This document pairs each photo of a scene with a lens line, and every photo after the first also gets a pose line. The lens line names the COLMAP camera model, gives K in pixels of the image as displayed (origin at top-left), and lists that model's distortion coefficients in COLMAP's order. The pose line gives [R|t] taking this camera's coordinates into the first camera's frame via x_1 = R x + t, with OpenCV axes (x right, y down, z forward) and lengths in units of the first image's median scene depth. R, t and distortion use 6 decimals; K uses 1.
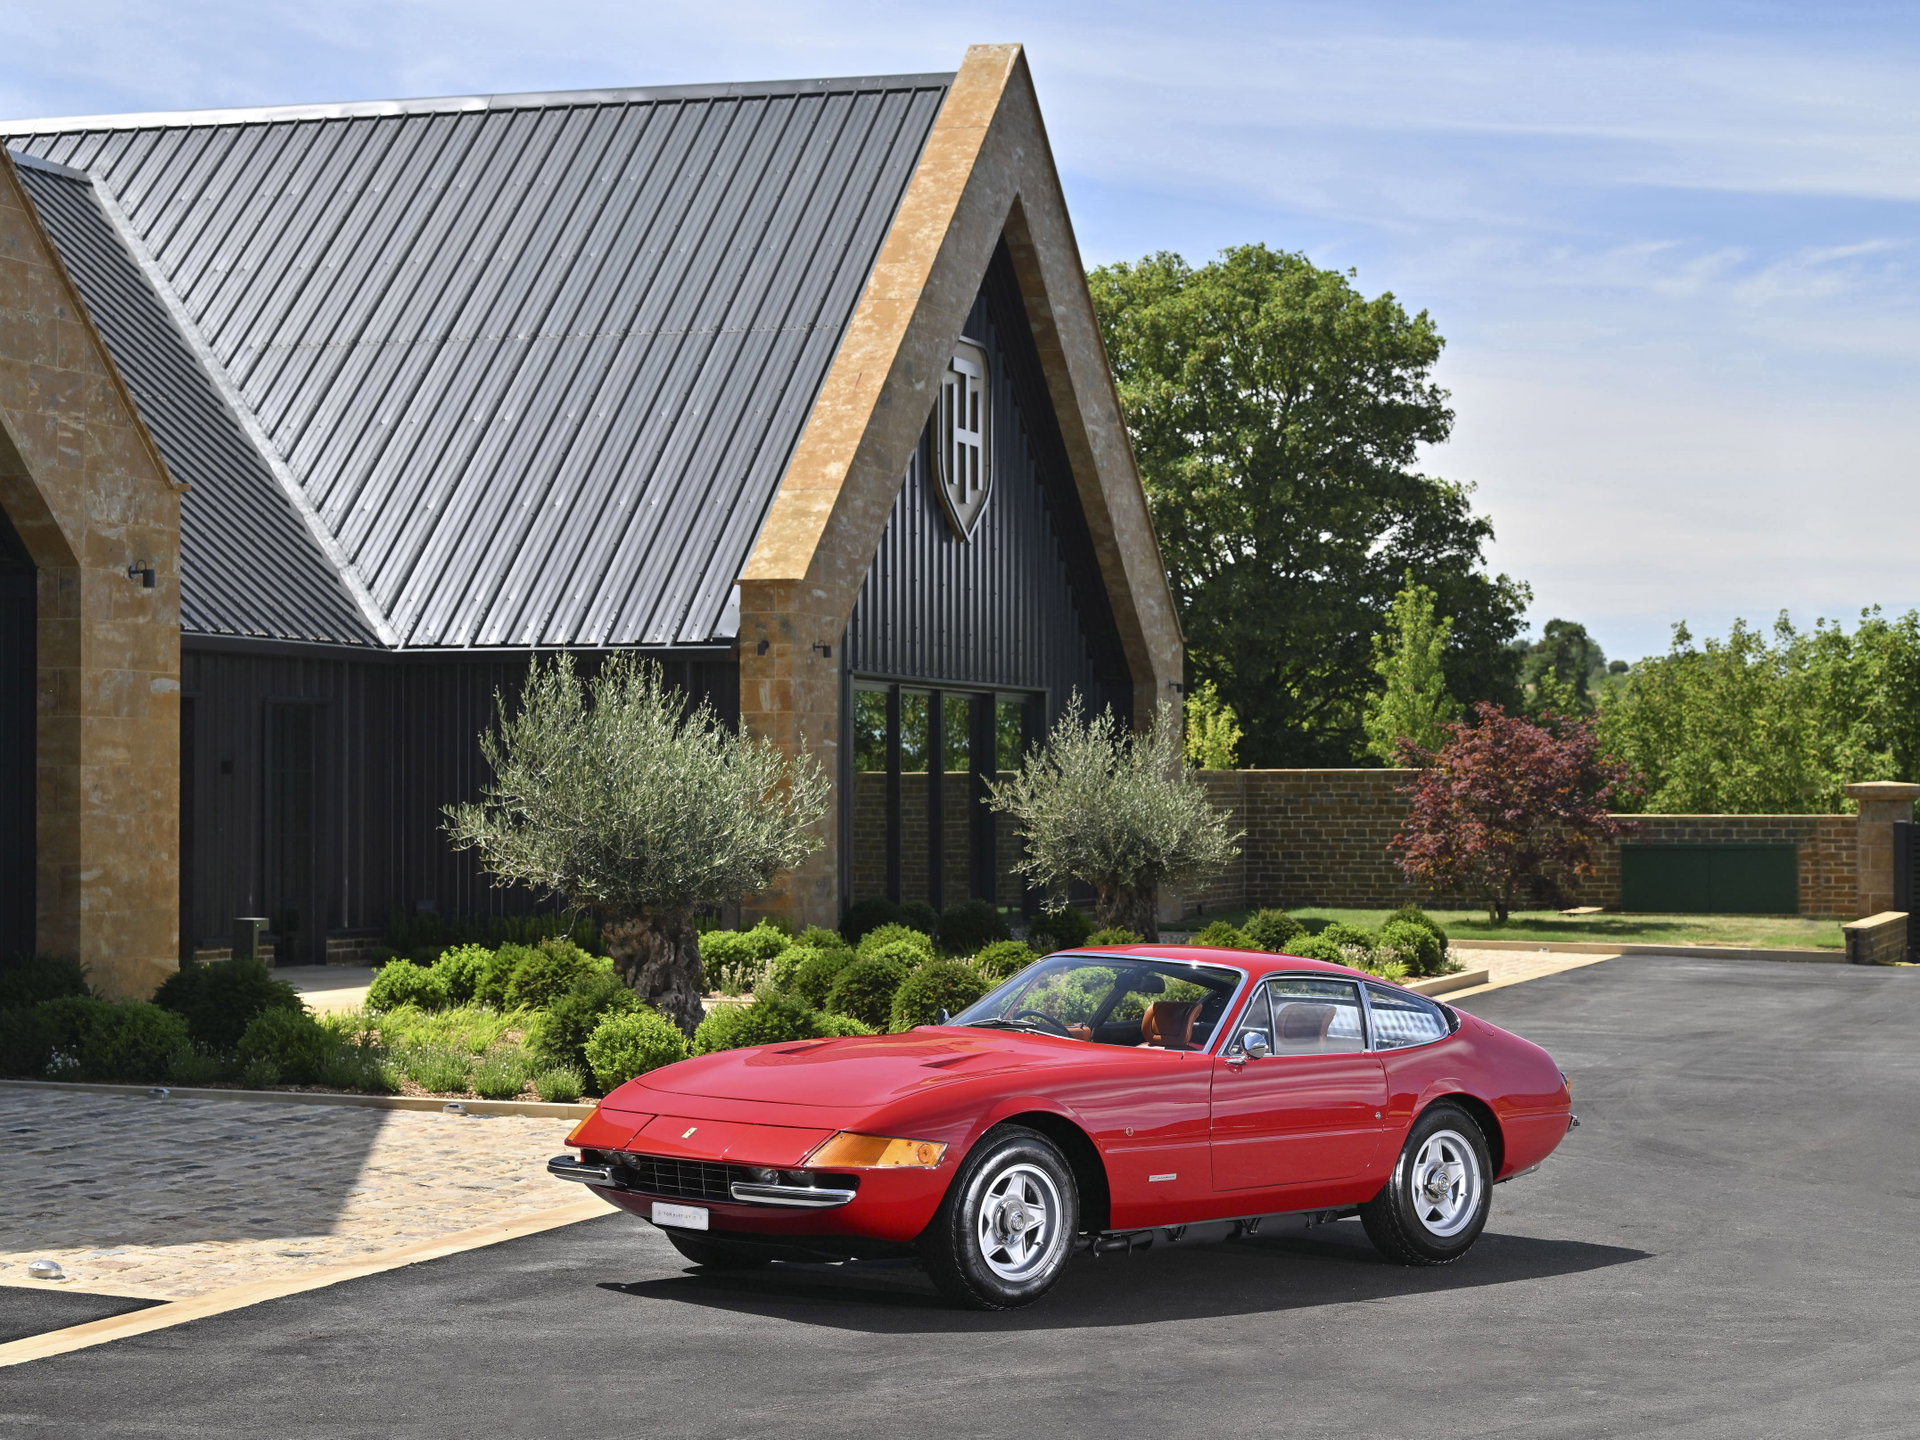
lens RADIAL K [[4625.0, 0, 1085.3], [0, 4625.0, 727.4], [0, 0, 1]] dist [0.036863, -0.432899]
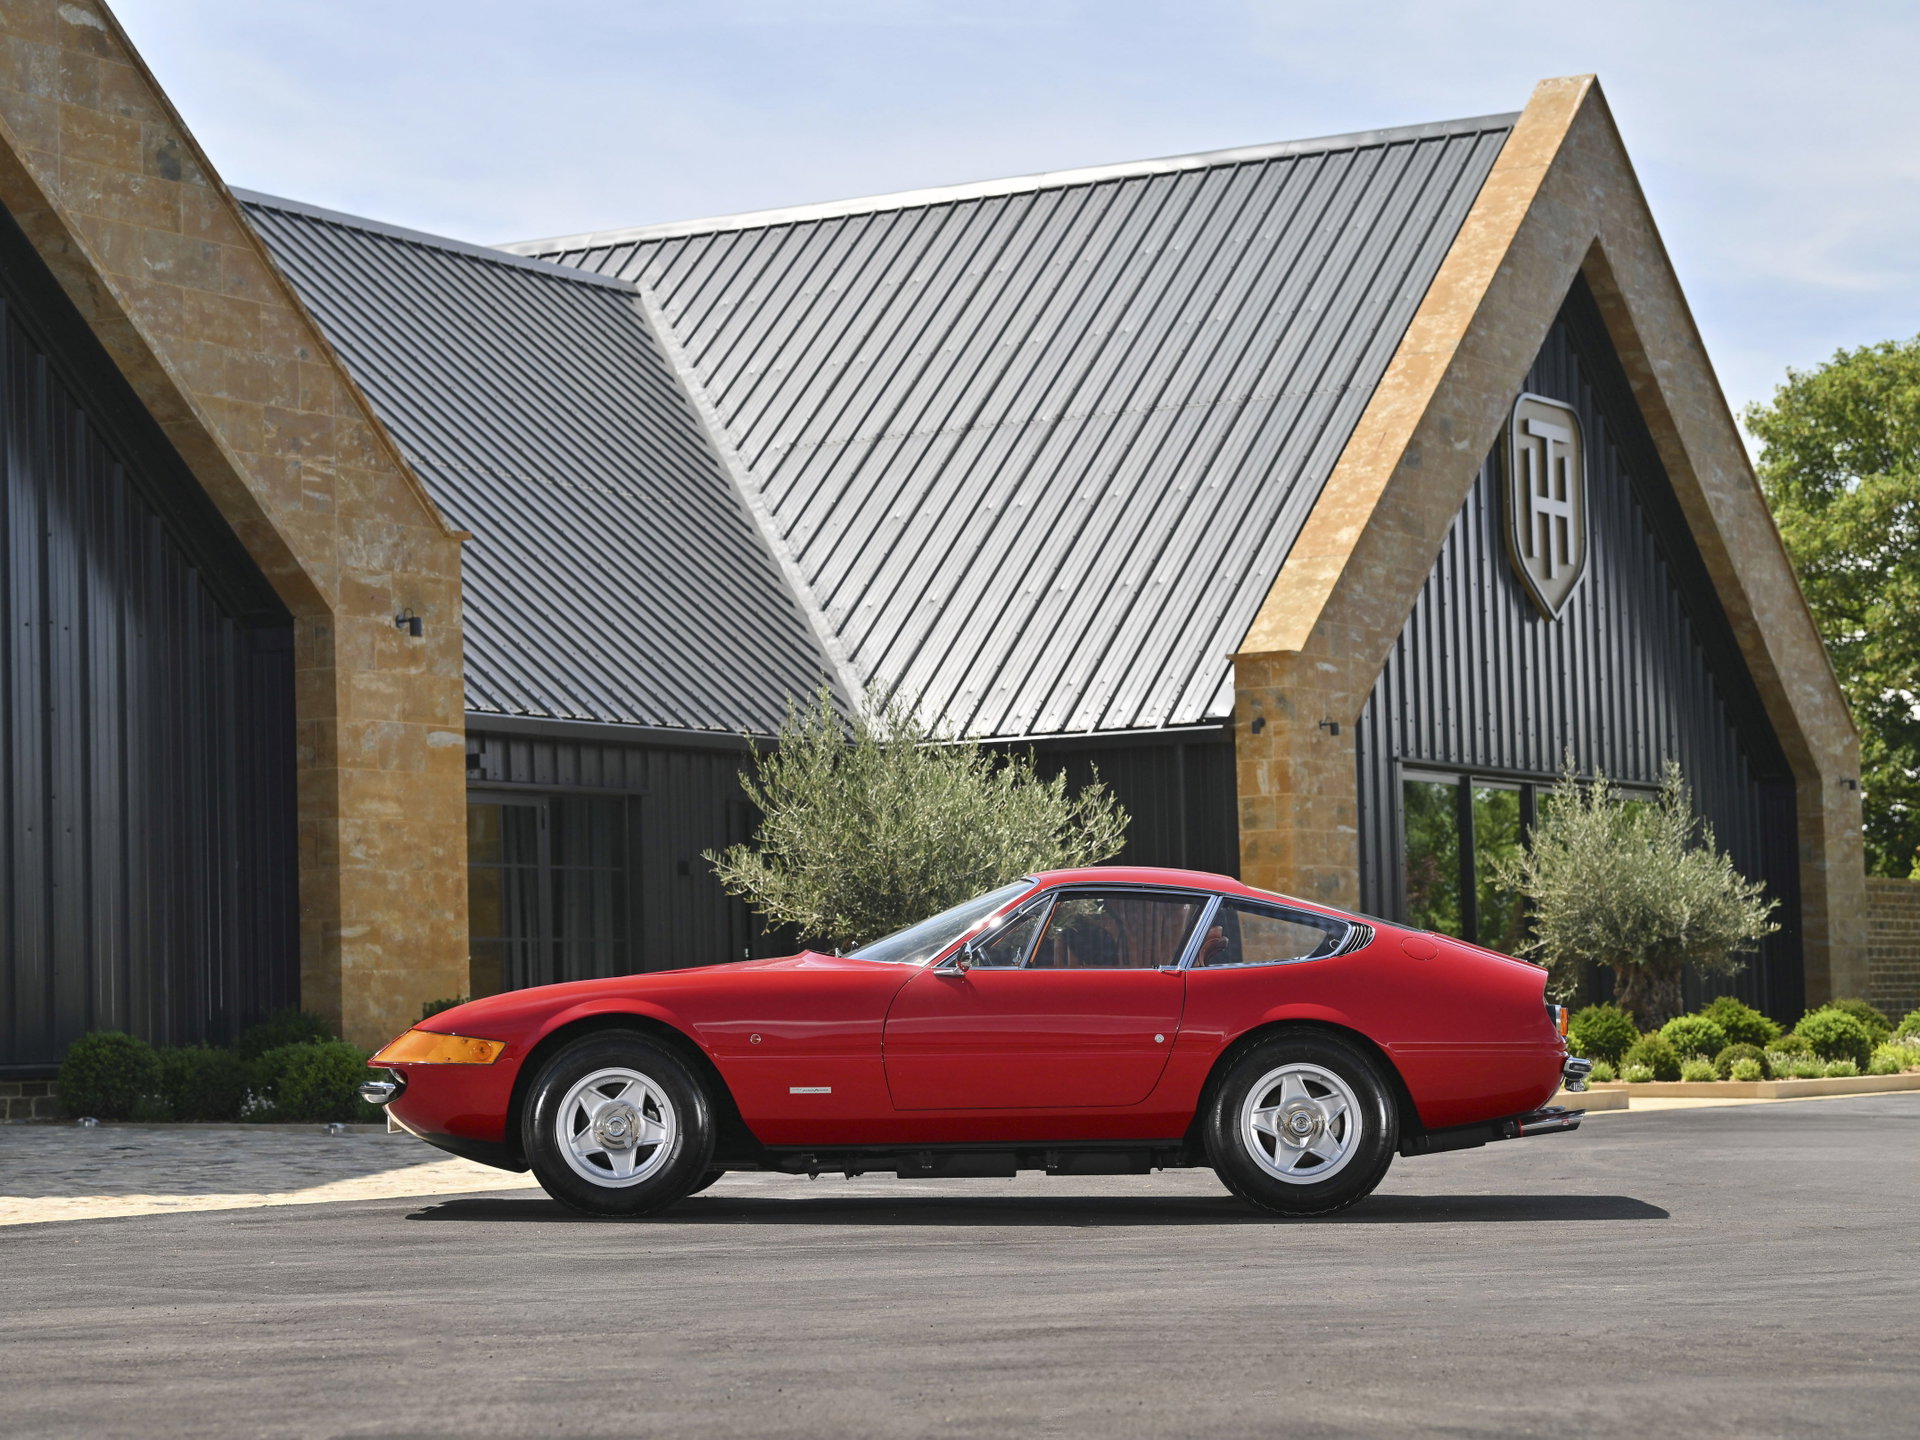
lens RADIAL K [[5085.6, 0, 900.1], [0, 5085.6, 716.4], [0, 0, 1]] dist [0.141103, -0.279971]
pose [[0.968428, -0.042421, -0.245660, 0.109358], [0.030306, 0.998140, -0.052890, 0.032022], [0.247446, 0.043775, 0.967912, -0.004767]]
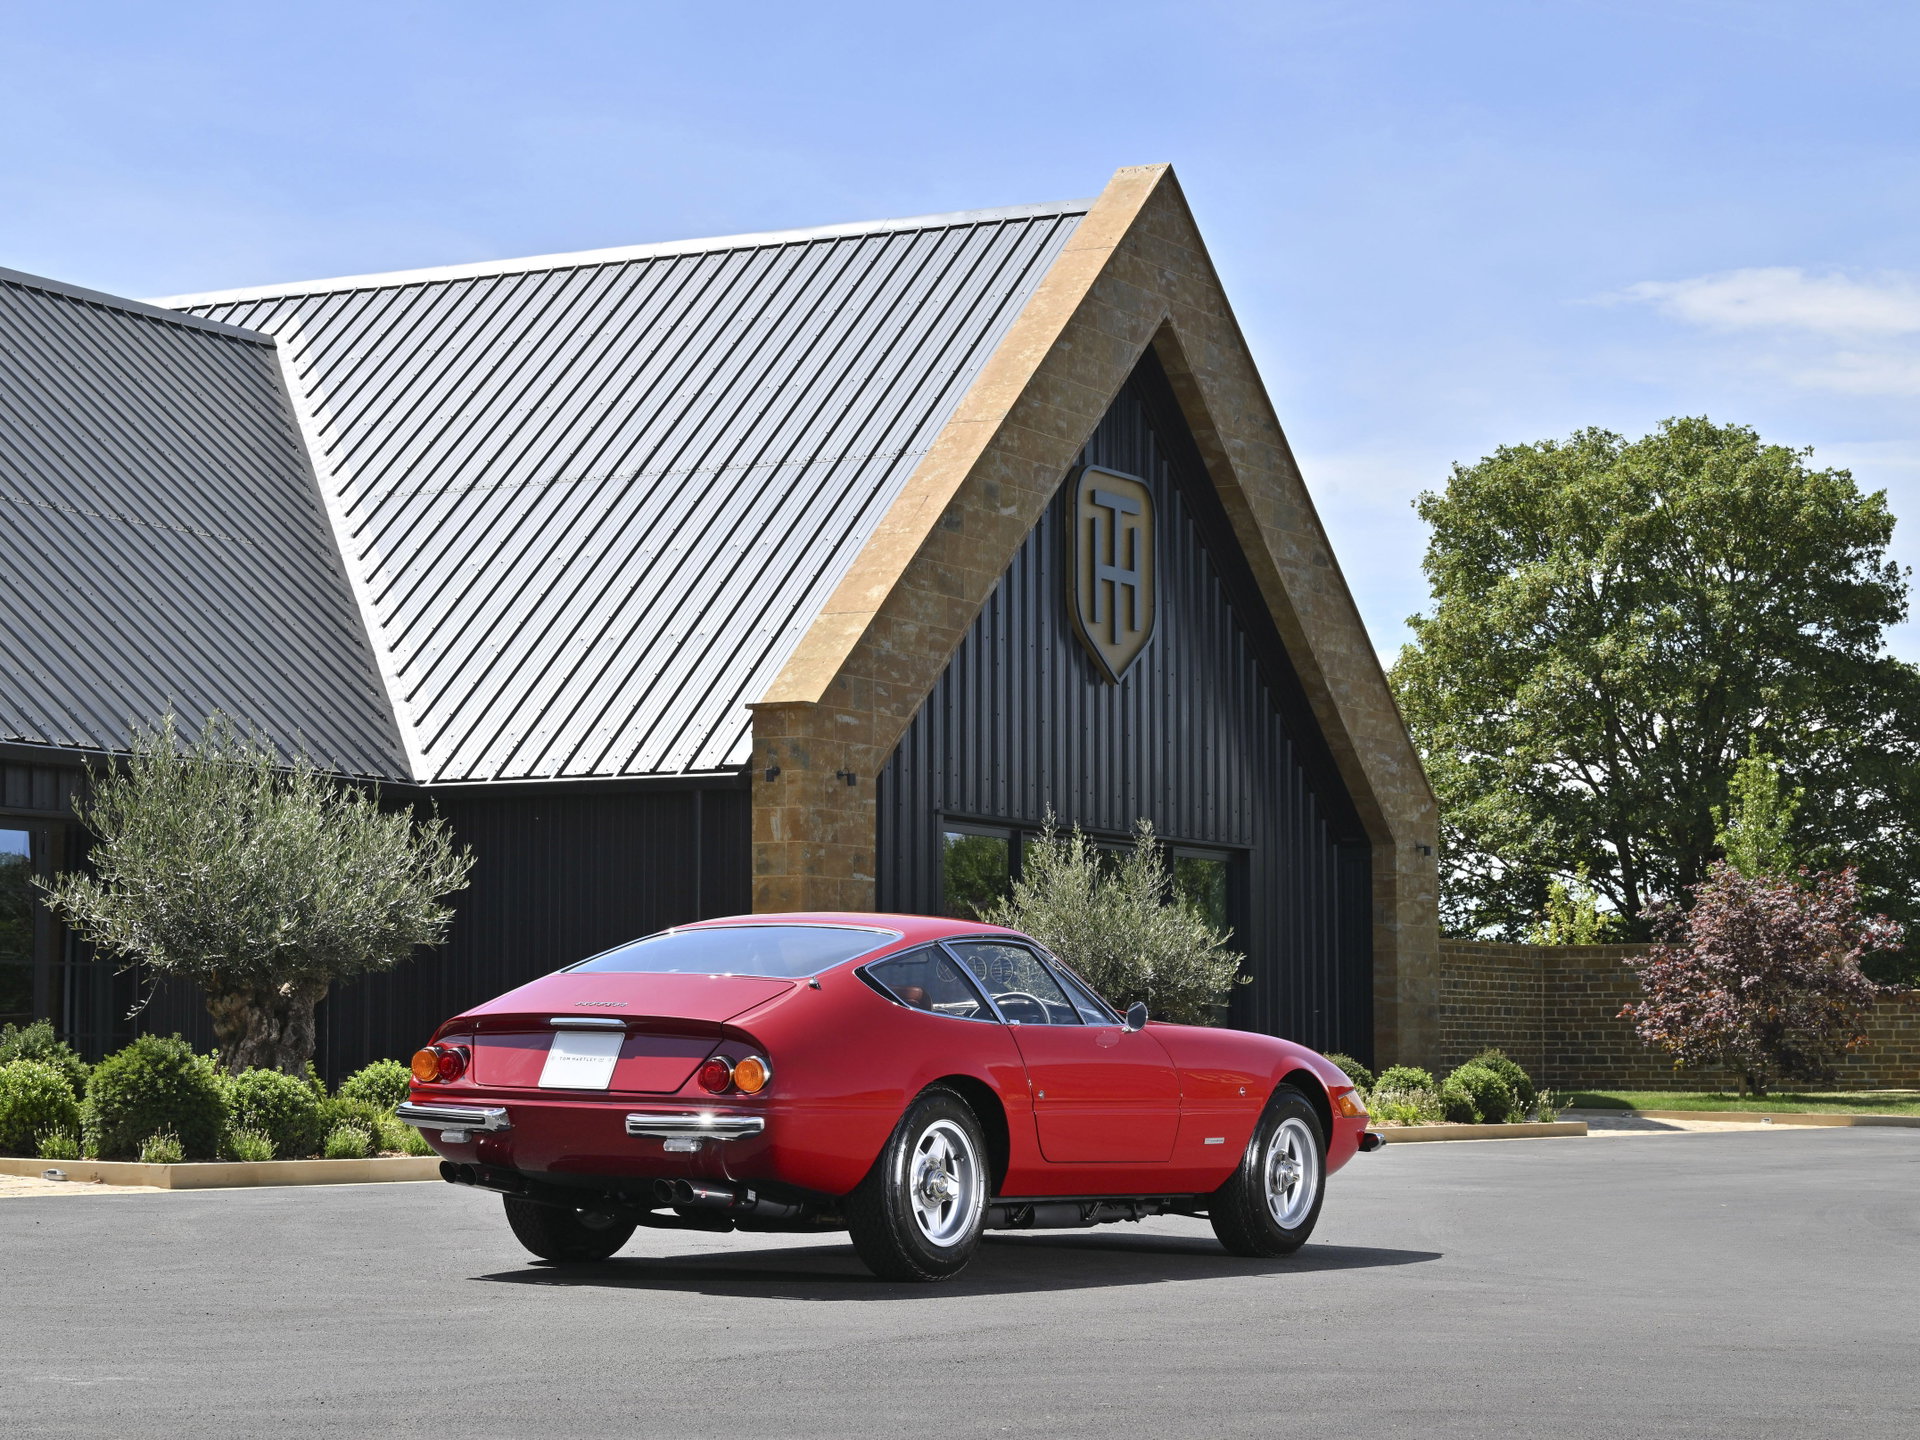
lens RADIAL K [[4605.4, 0, 995.2], [0, 4605.4, 719.5], [0, 0, 1]] dist [0.024721, 0.093360]
pose [[0.975744, -0.017018, -0.218253, 0.179228], [0.002903, 0.997892, -0.064830, 0.032609], [0.218896, 0.062624, 0.973736, 0.082803]]
